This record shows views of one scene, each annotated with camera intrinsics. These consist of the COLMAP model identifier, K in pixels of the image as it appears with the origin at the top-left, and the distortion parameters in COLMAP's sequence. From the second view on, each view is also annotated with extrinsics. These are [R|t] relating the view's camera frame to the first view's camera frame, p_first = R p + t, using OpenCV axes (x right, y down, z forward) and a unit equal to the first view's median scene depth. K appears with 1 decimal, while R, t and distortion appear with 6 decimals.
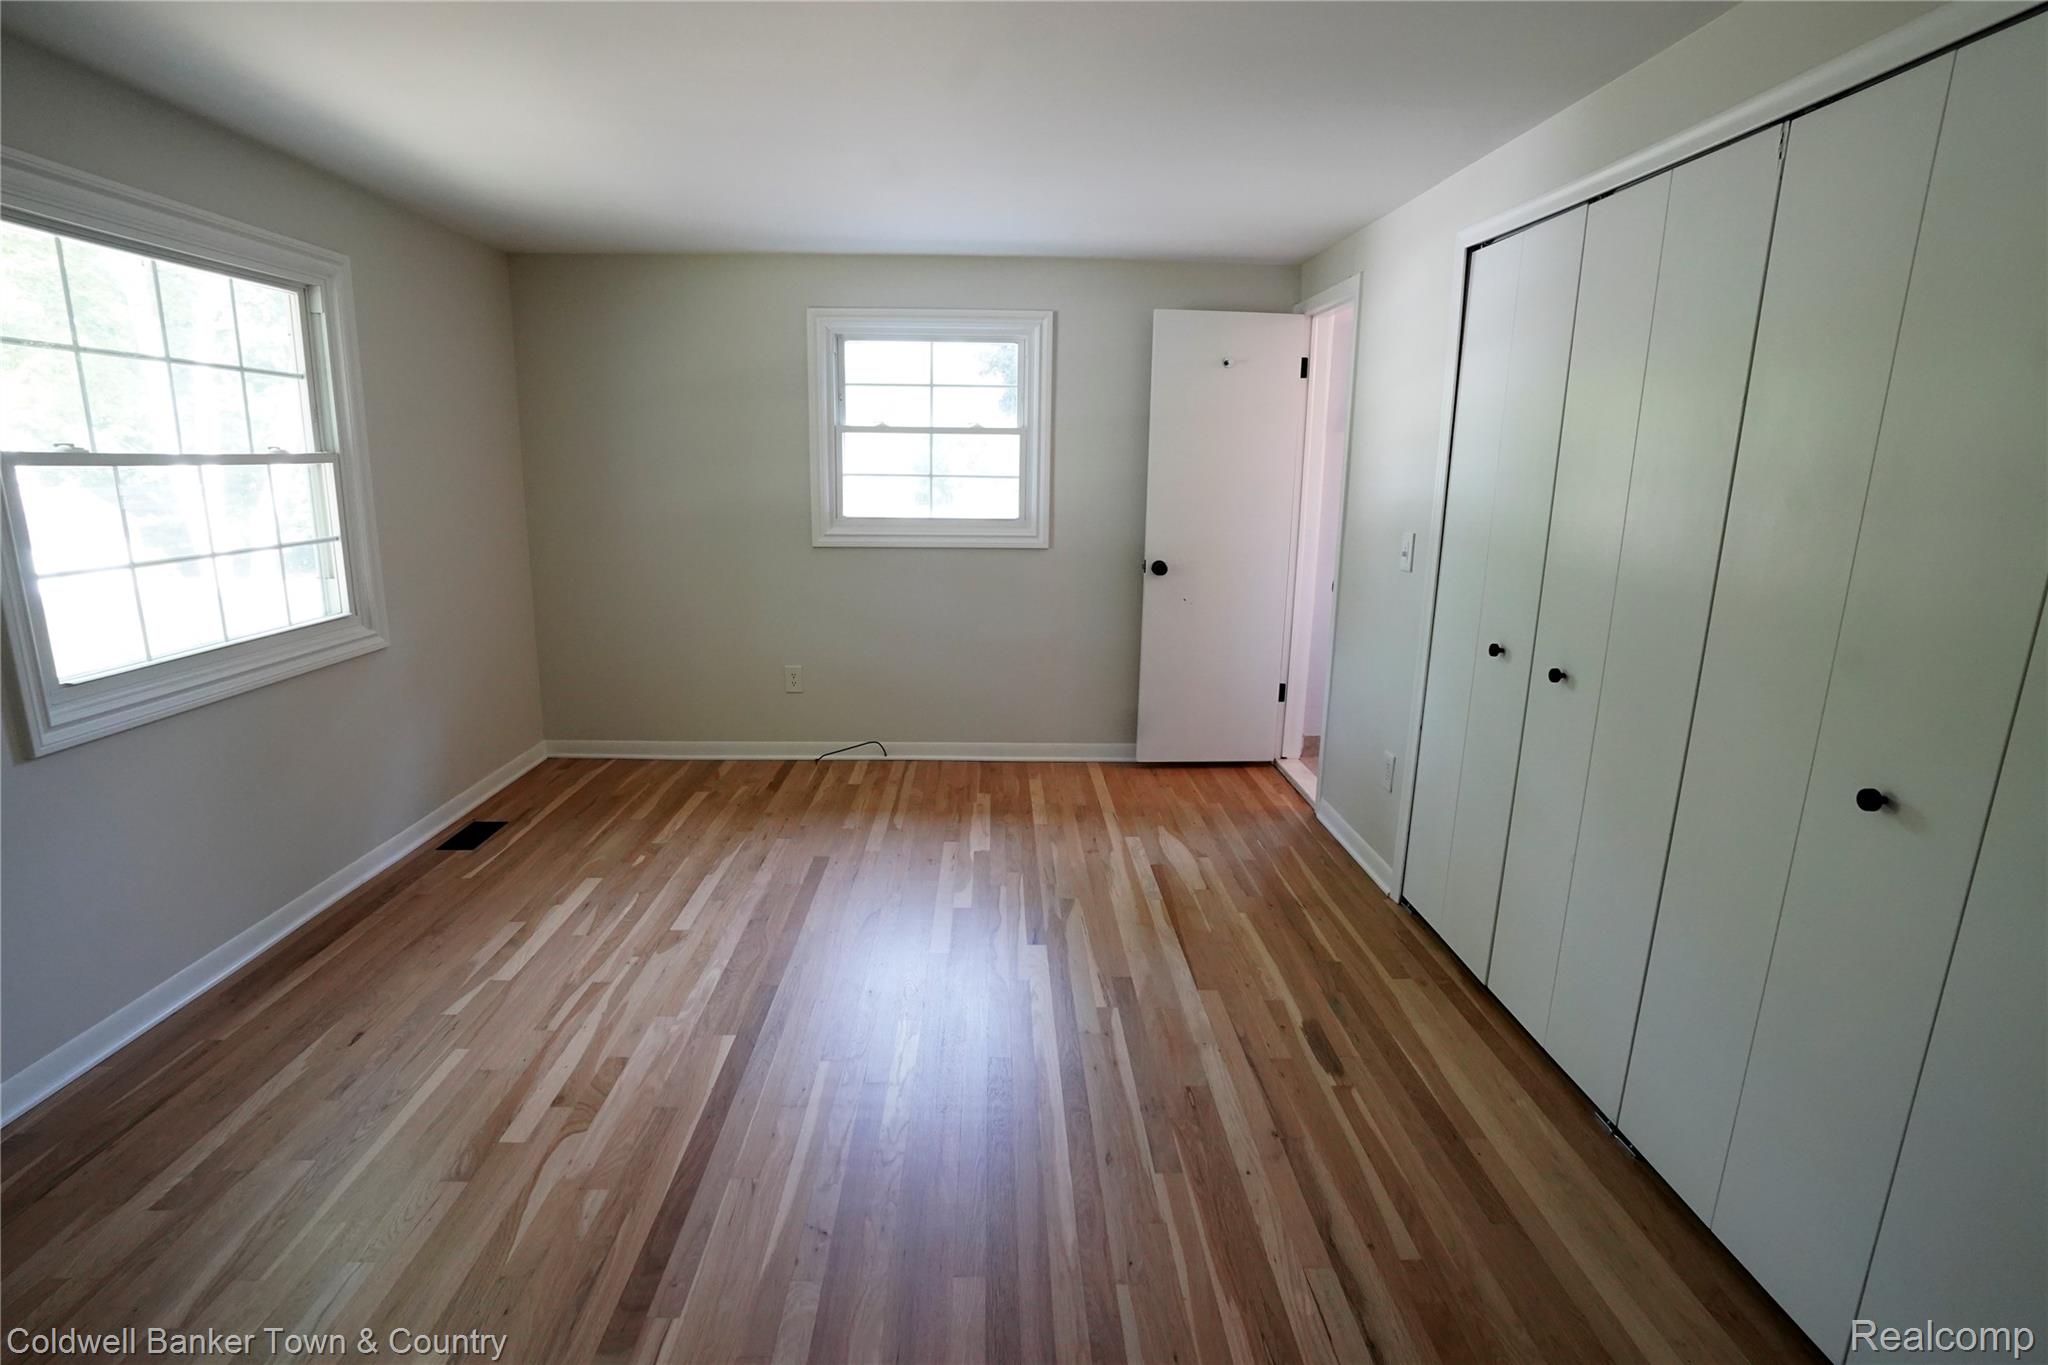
lens RADIAL K [[1015.4, 0, 1020.8], [0, 1015.4, 683.3], [0, 0, 1]] dist [-0.075329, 0.036198]
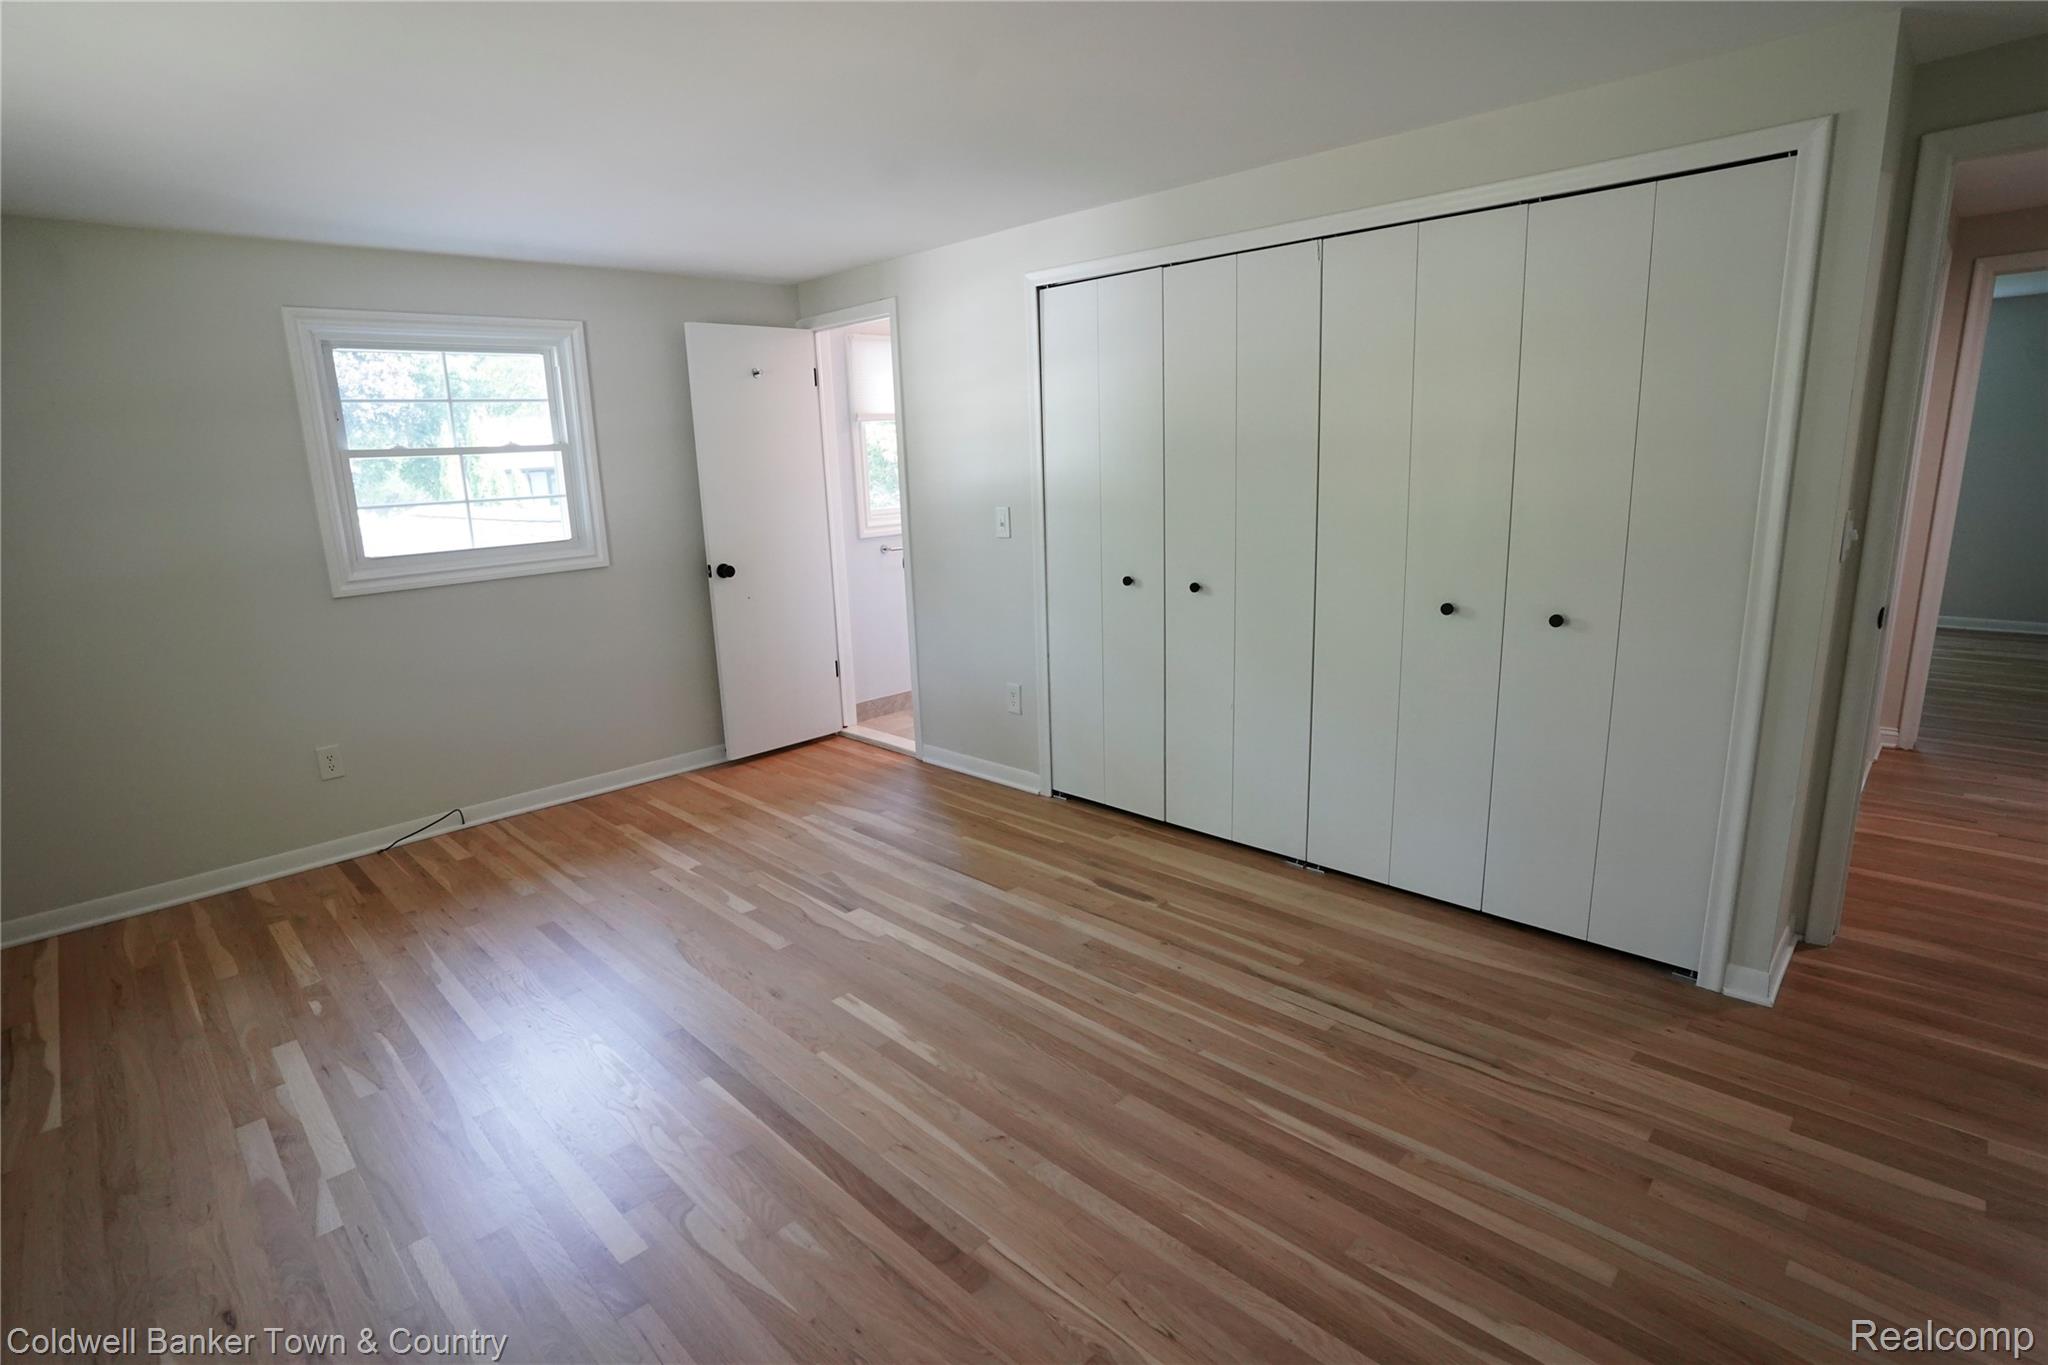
lens RADIAL K [[1015.4, 0, 1020.8], [0, 1015.4, 683.3], [0, 0, 1]] dist [-0.075329, 0.036198]
pose [[0.728473, -0.192479, 0.657480, -0.357743], [0.195906, 0.978171, 0.069302, -0.013549], [-0.656467, 0.078320, 0.750278, 0.034946]]
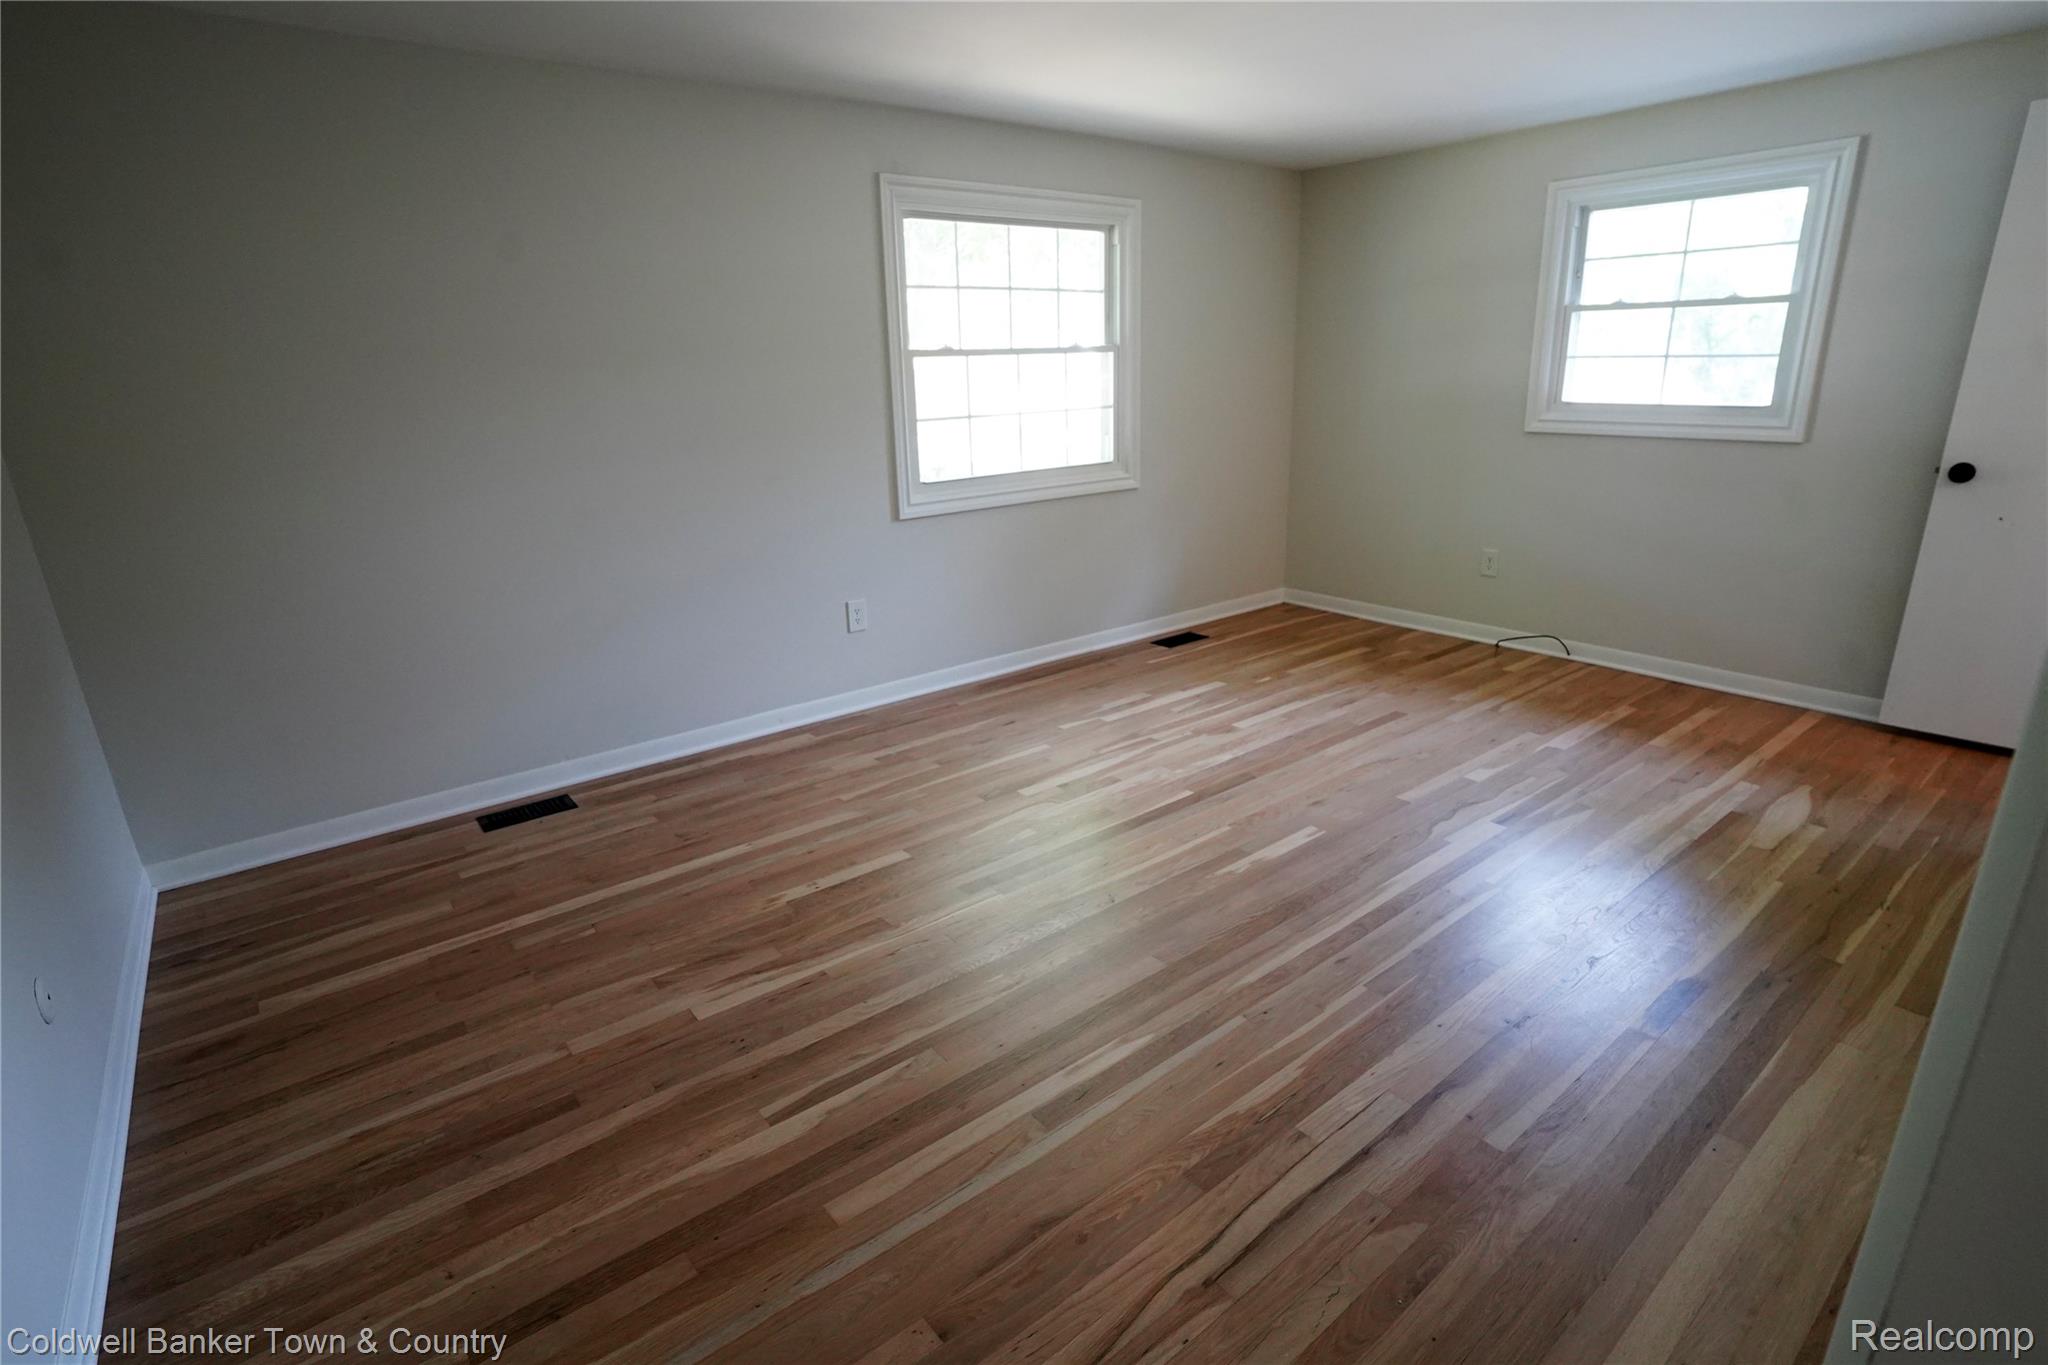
lens RADIAL K [[1015.4, 0, 1020.8], [0, 1015.4, 683.3], [0, 0, 1]] dist [-0.075329, 0.036198]
pose [[0.594339, 0.212540, -0.775621, 0.327920], [-0.138750, 0.977083, 0.161425, 0.018951], [0.792155, 0.011676, 0.610209, 0.012009]]
